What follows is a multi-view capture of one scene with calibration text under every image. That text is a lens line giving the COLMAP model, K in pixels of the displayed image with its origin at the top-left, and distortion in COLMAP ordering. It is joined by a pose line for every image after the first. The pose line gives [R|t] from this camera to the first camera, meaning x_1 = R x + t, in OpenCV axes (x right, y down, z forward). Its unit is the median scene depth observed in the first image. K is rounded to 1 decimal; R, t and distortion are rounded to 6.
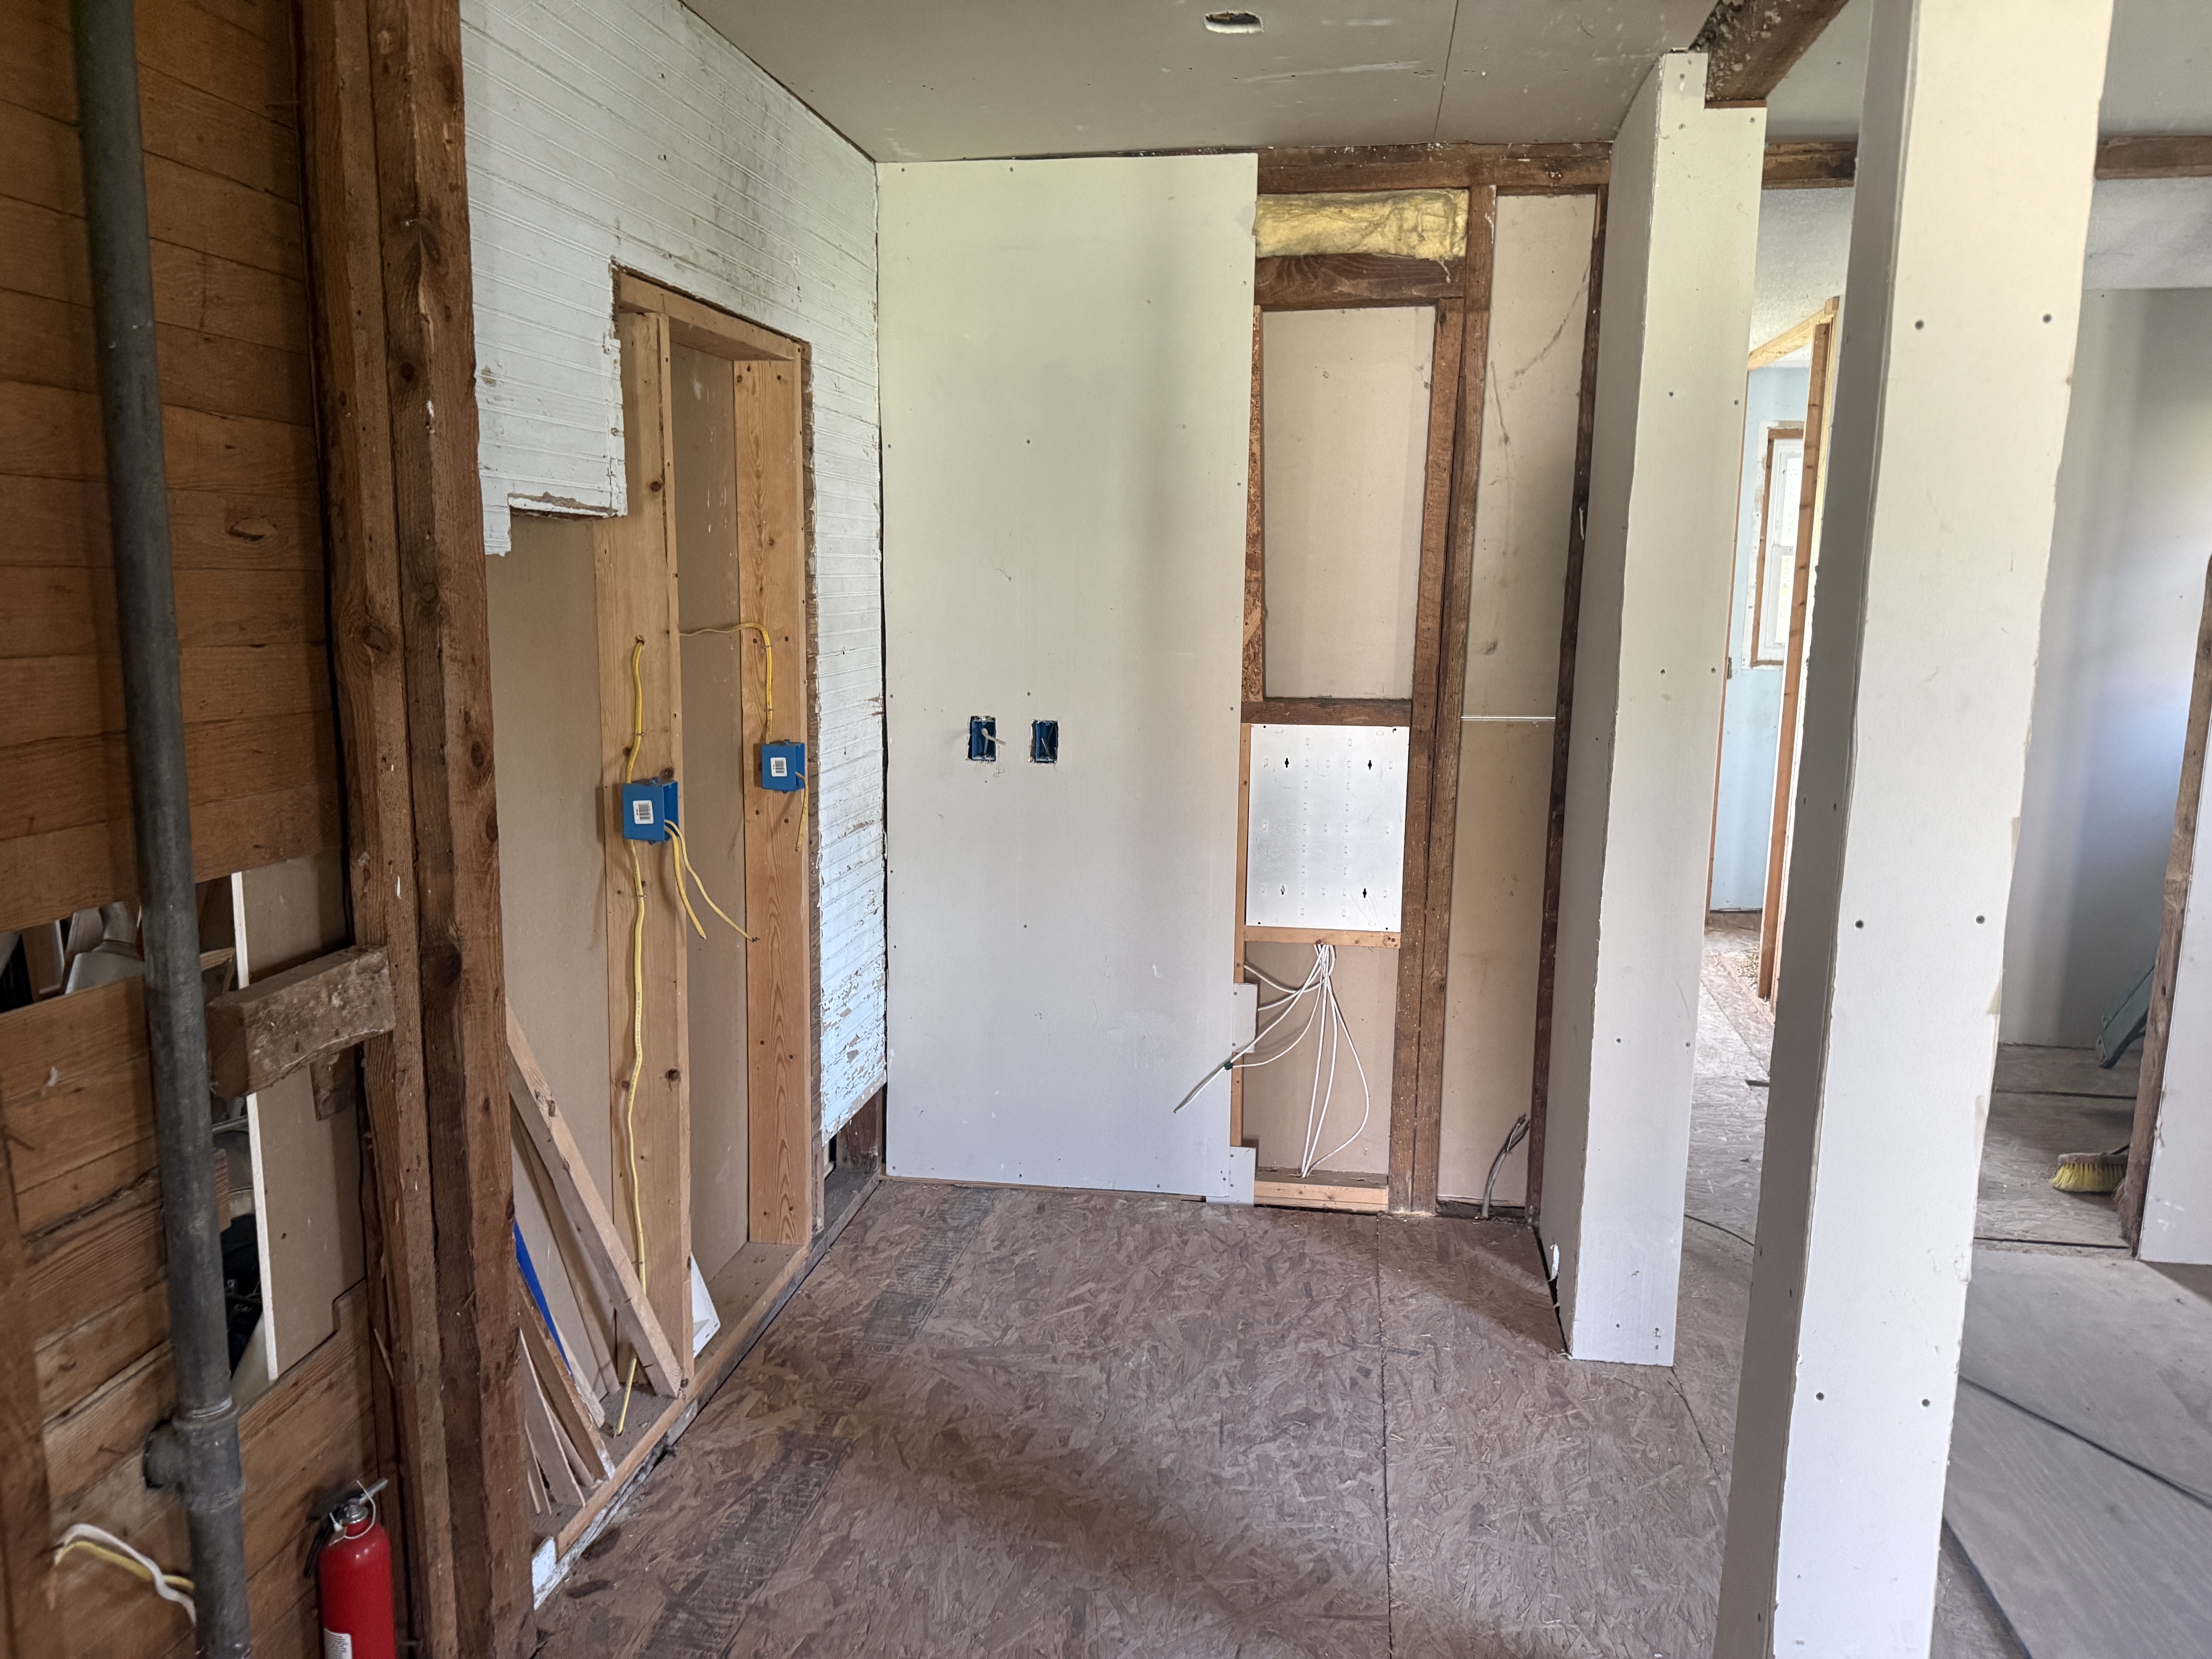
lens RADIAL K [[1567.2, 0, 1106.9], [0, 1567.2, 835.4], [0, 0, 1]] dist [0.061528, -0.092099]
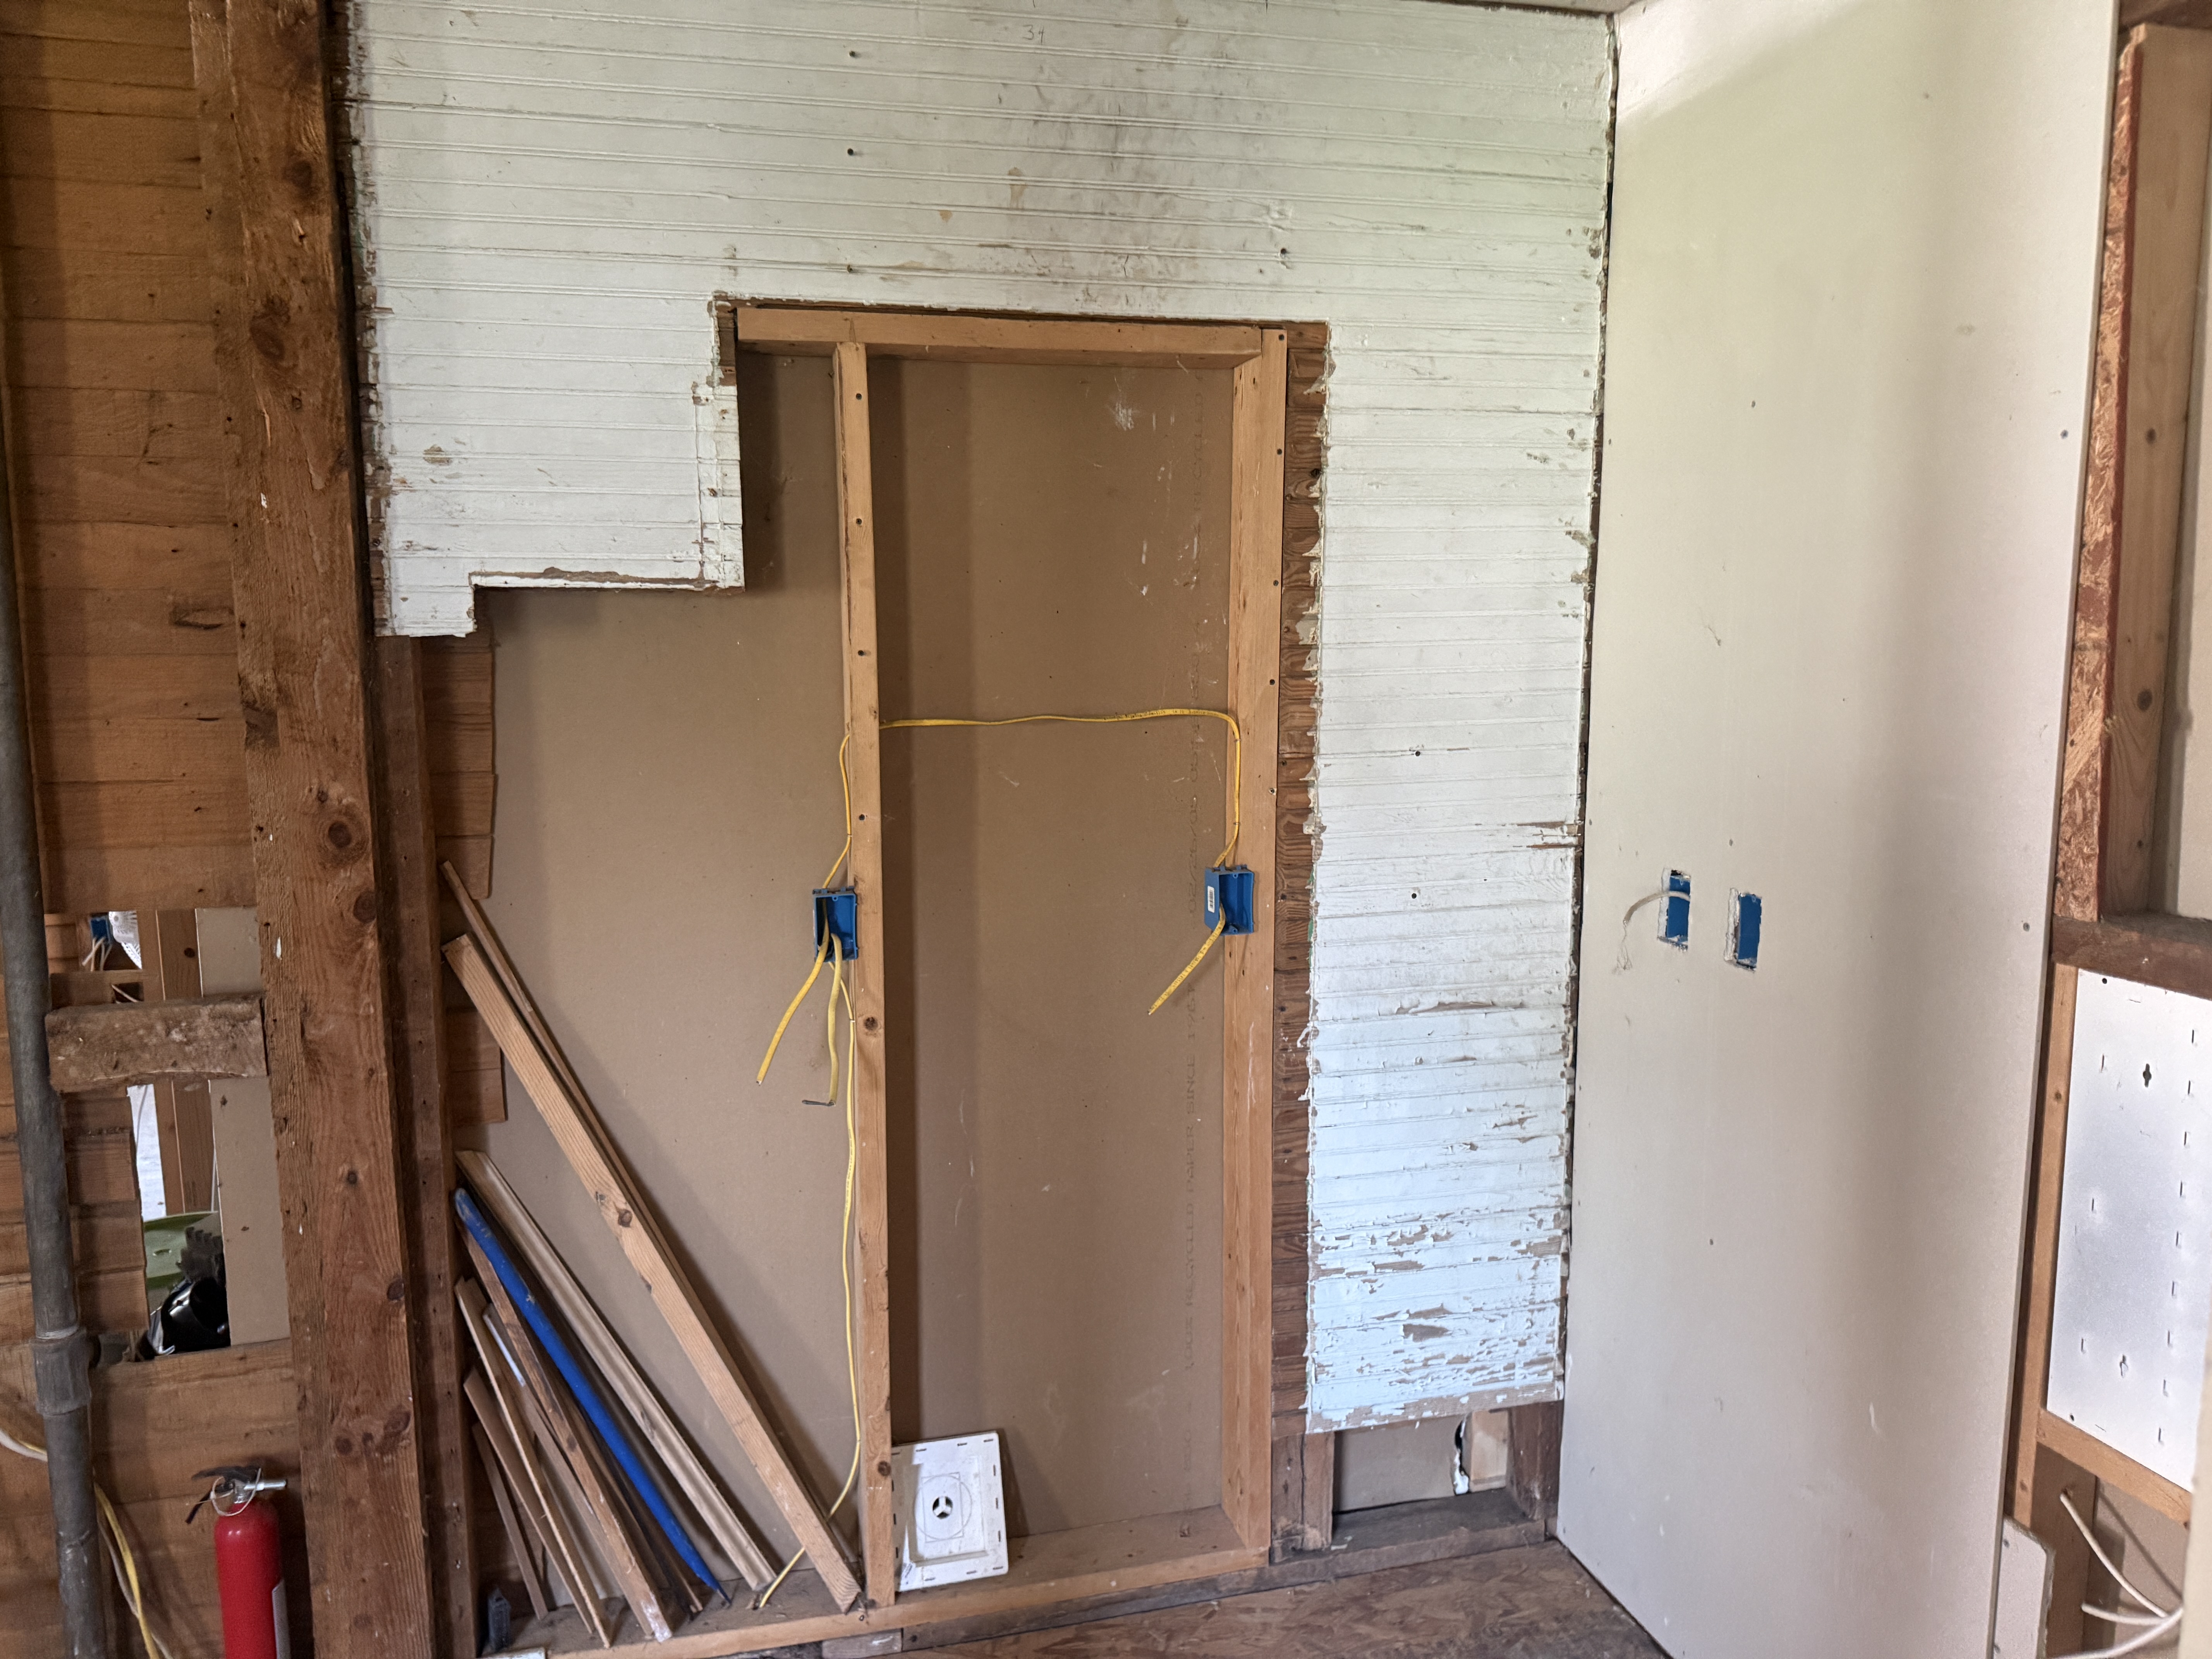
lens RADIAL K [[1541.5, 0, 1105.2], [0, 1541.5, 831.2], [0, 0, 1]] dist [0.059988, -0.085181]
pose [[0.391764, 0.107602, -0.913752, 0.579408], [-0.138069, 0.988767, 0.057240, -0.146410], [0.909647, 0.103736, 0.402220, 0.862027]]
